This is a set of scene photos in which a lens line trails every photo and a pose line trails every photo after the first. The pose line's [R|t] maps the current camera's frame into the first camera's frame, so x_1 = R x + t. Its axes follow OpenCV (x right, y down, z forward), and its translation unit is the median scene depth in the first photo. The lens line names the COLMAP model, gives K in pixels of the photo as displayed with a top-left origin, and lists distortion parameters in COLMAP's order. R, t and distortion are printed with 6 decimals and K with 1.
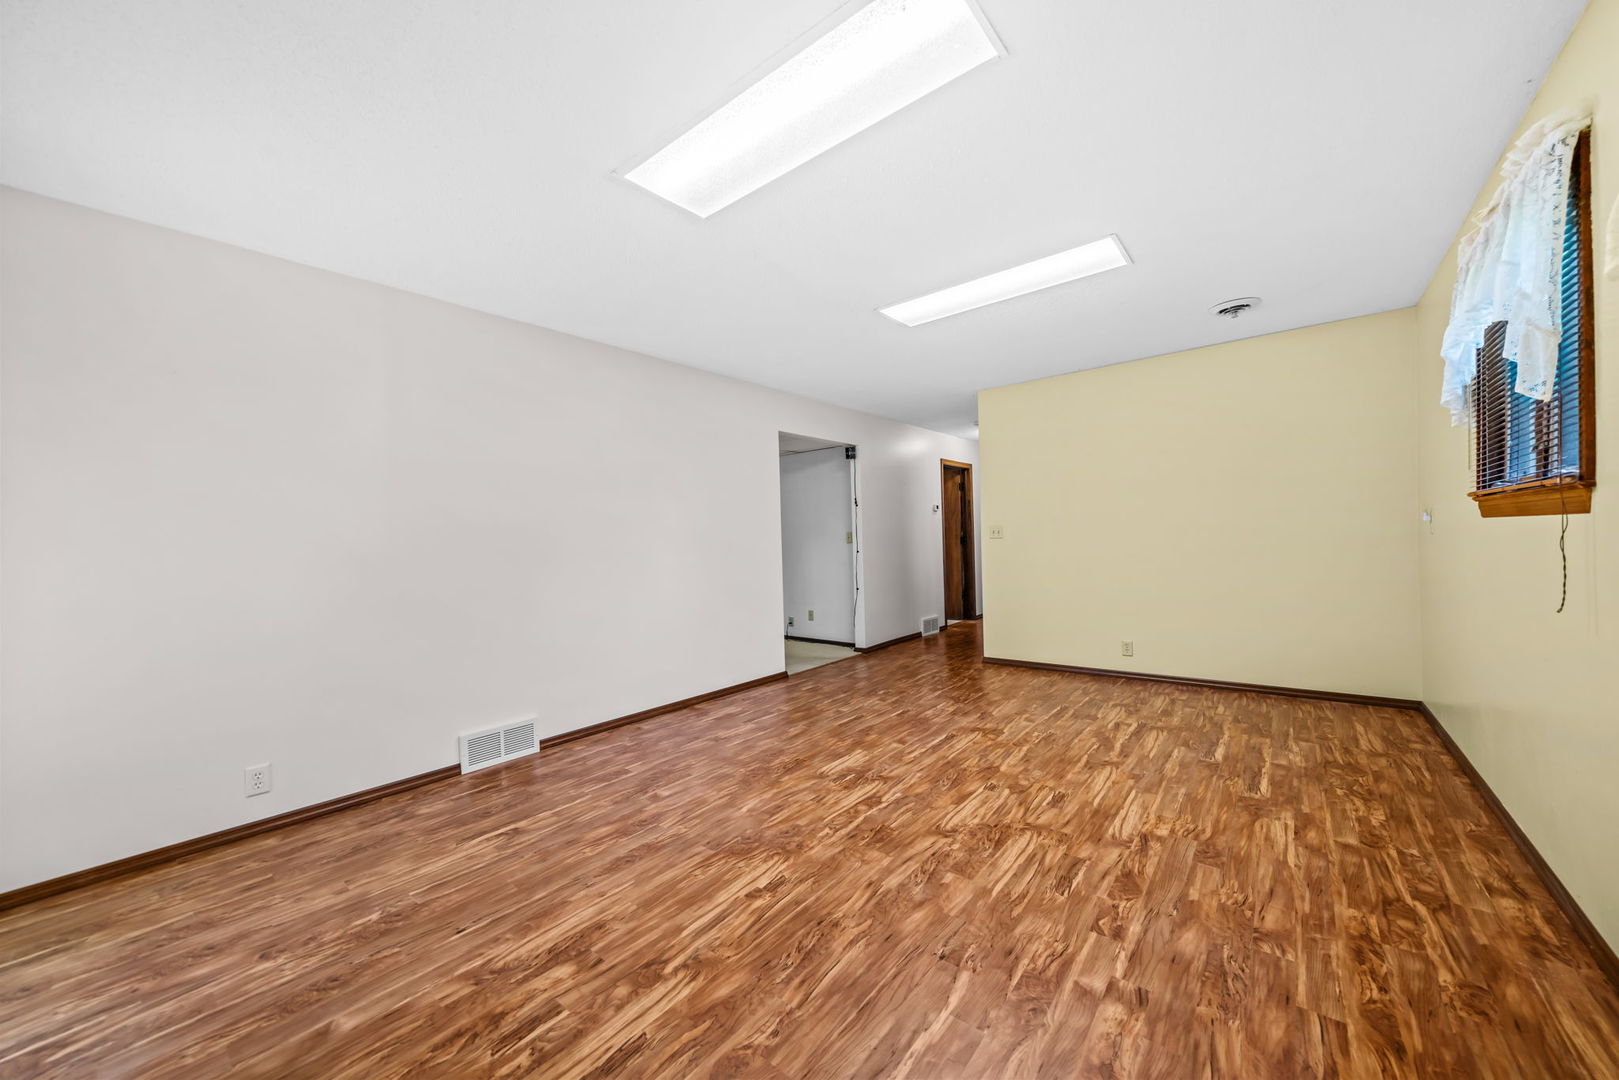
lens RADIAL K [[553.3, 0, 817.3], [0, 553.3, 541.4], [0, 0, 1]] dist [-0.002874, -0.000003]
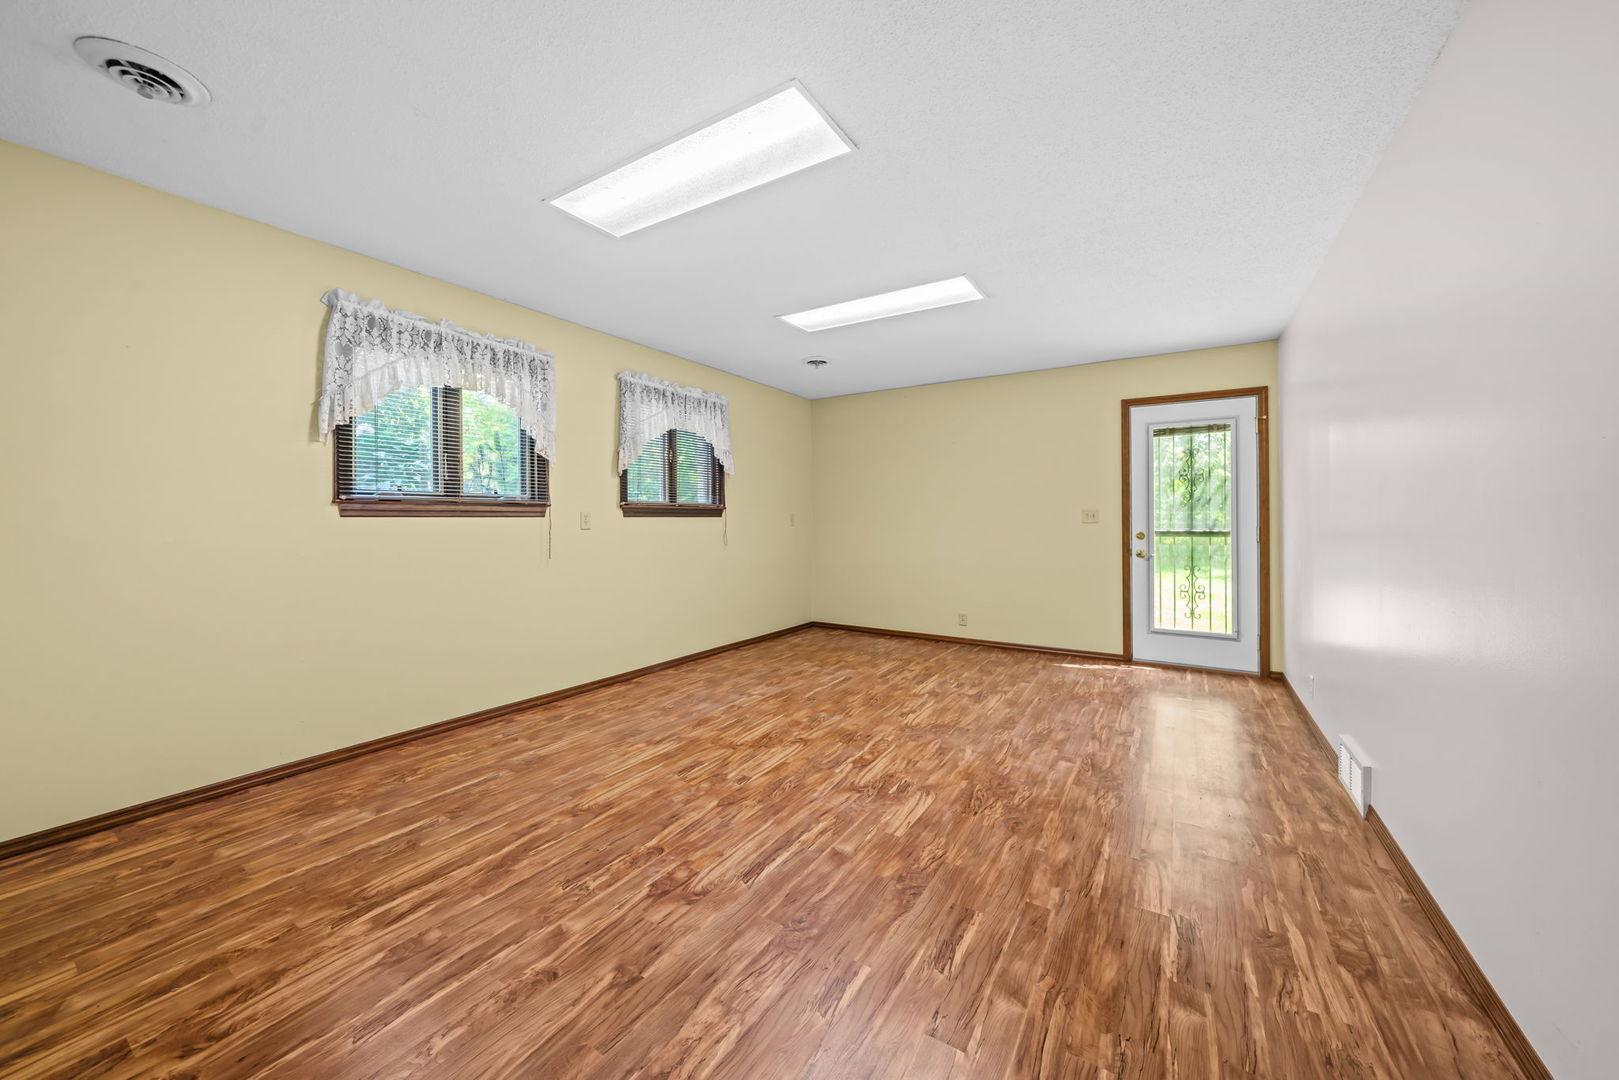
lens RADIAL K [[553.3, 0, 817.3], [0, 553.3, 541.4], [0, 0, 1]] dist [-0.002874, -0.000003]
pose [[-0.990060, 0.036091, -0.135935, 0.302438], [0.029842, 0.998414, 0.047728, -0.013794], [0.137442, 0.043197, -0.989567, 1.957681]]
